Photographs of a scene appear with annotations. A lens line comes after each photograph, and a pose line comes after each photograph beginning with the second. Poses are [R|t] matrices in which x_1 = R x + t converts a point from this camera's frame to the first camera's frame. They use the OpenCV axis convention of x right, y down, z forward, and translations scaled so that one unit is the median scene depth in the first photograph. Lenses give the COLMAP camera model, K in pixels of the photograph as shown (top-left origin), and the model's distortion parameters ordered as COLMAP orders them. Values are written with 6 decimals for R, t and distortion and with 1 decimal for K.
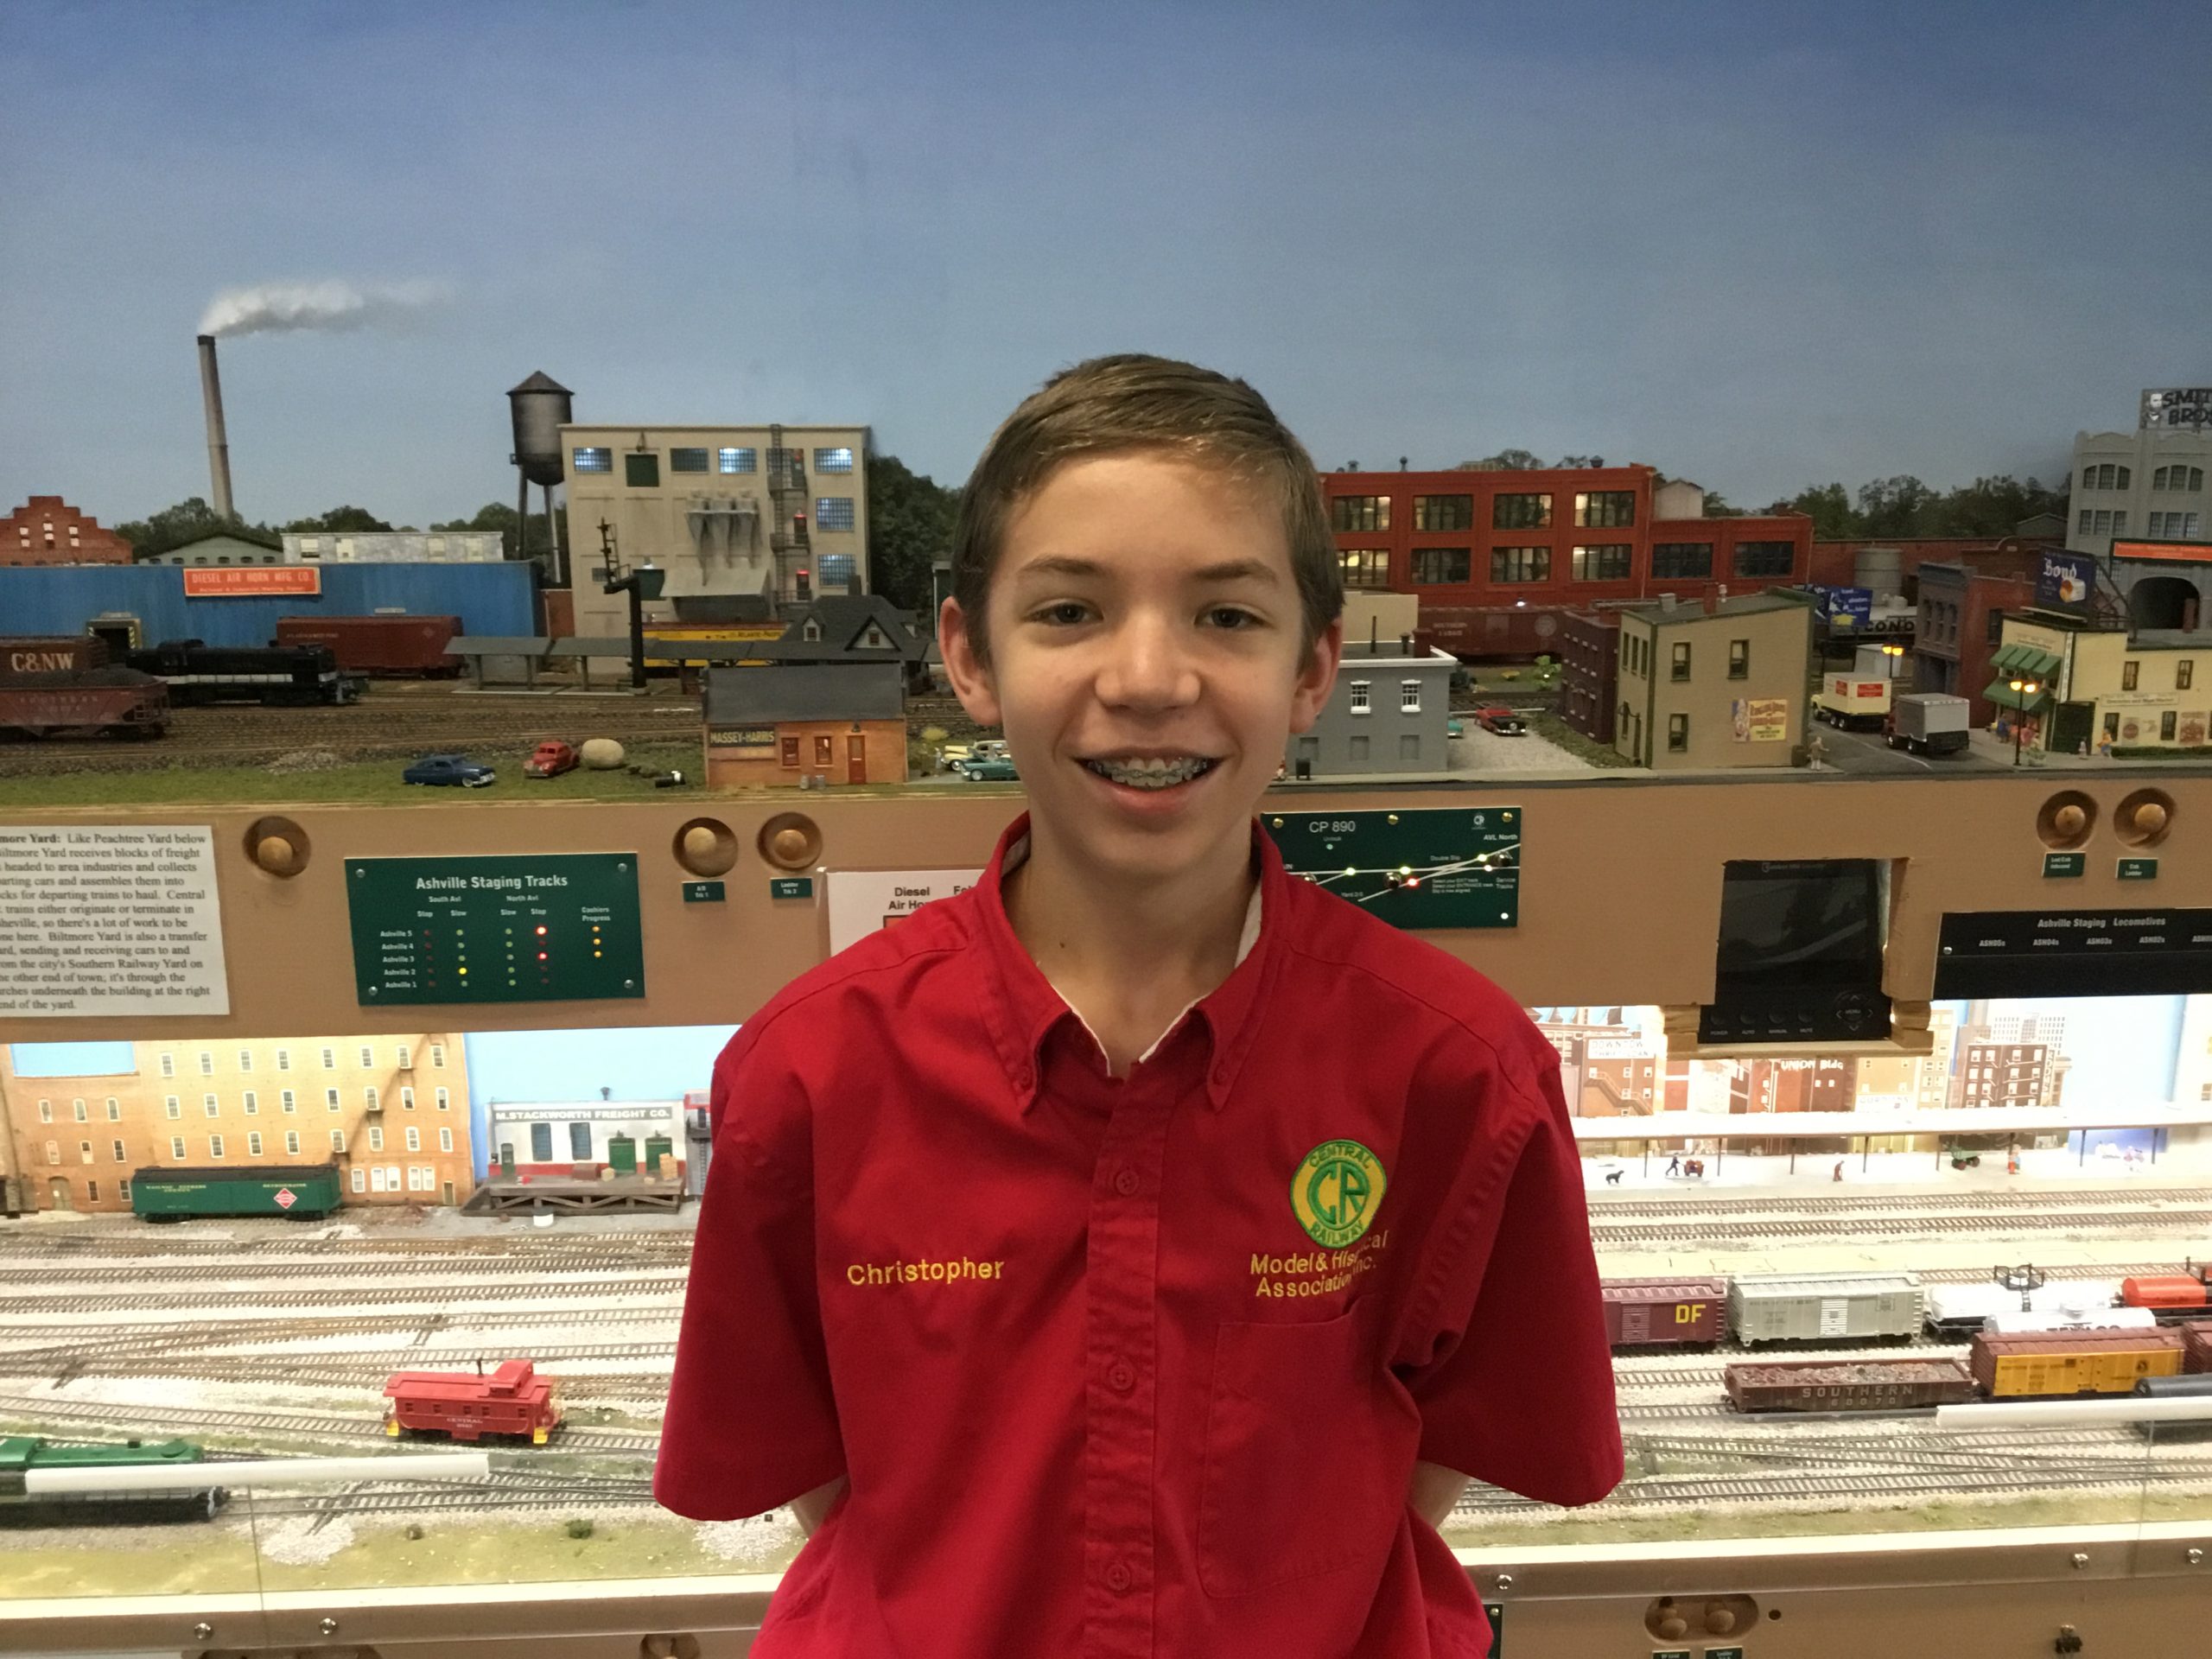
lens RADIAL K [[1981.3, 0, 1113.4], [0, 1981.3, 849.5], [0, 0, 1]] dist [0.095490, -0.187362]
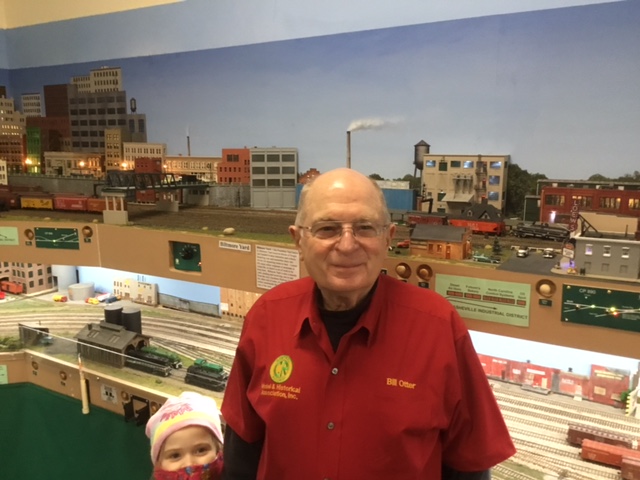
lens RADIAL K [[573.2, 0, 318.6], [0, 573.2, 245.3], [0, 0, 1]] dist [0.095490, -0.187362]
pose [[0.820634, 0.110284, -0.560711, 0.189742], [-0.126071, 0.991965, 0.010592, -0.028045], [0.557374, 0.061998, 0.827944, -0.001749]]
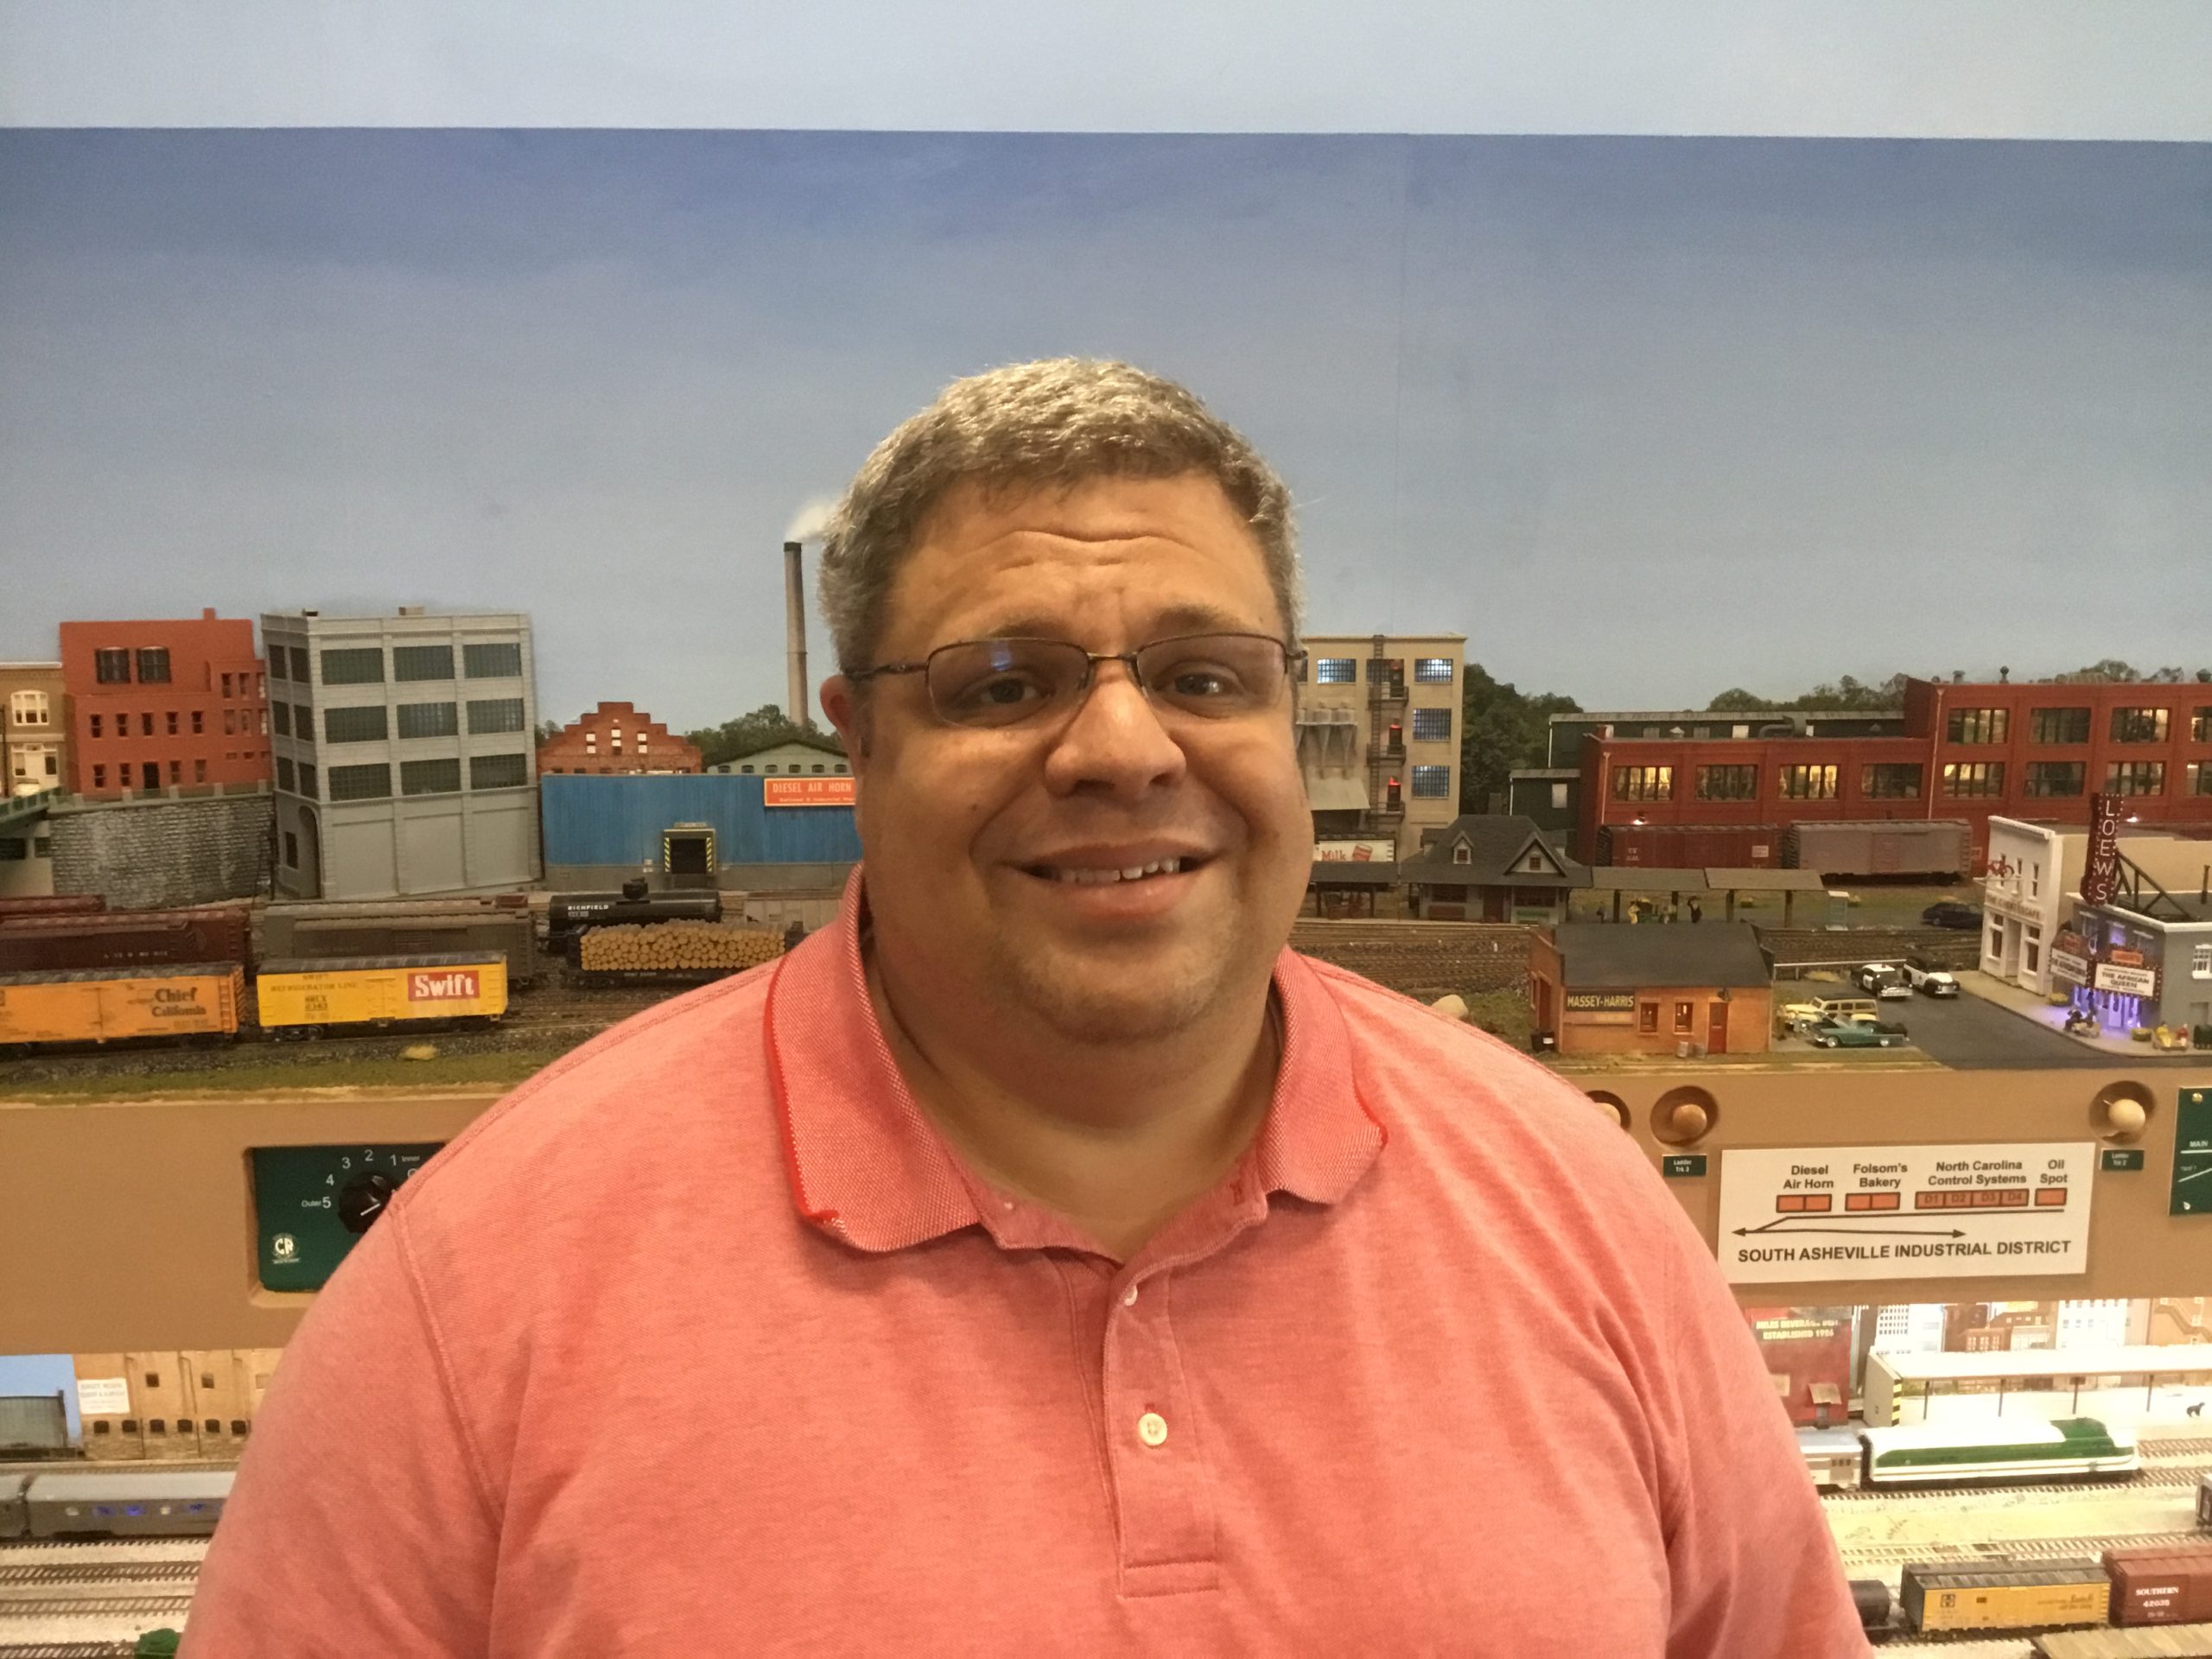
lens RADIAL K [[1981.3, 0, 1108.7], [0, 1981.3, 842.6], [0, 0, 1]] dist [0.095490, -0.187362]
pose [[0.999901, 0.005326, 0.013048, -0.314096], [-0.004541, 0.998217, -0.059512, -0.053144], [-0.013342, 0.059447, 0.998142, 0.035251]]
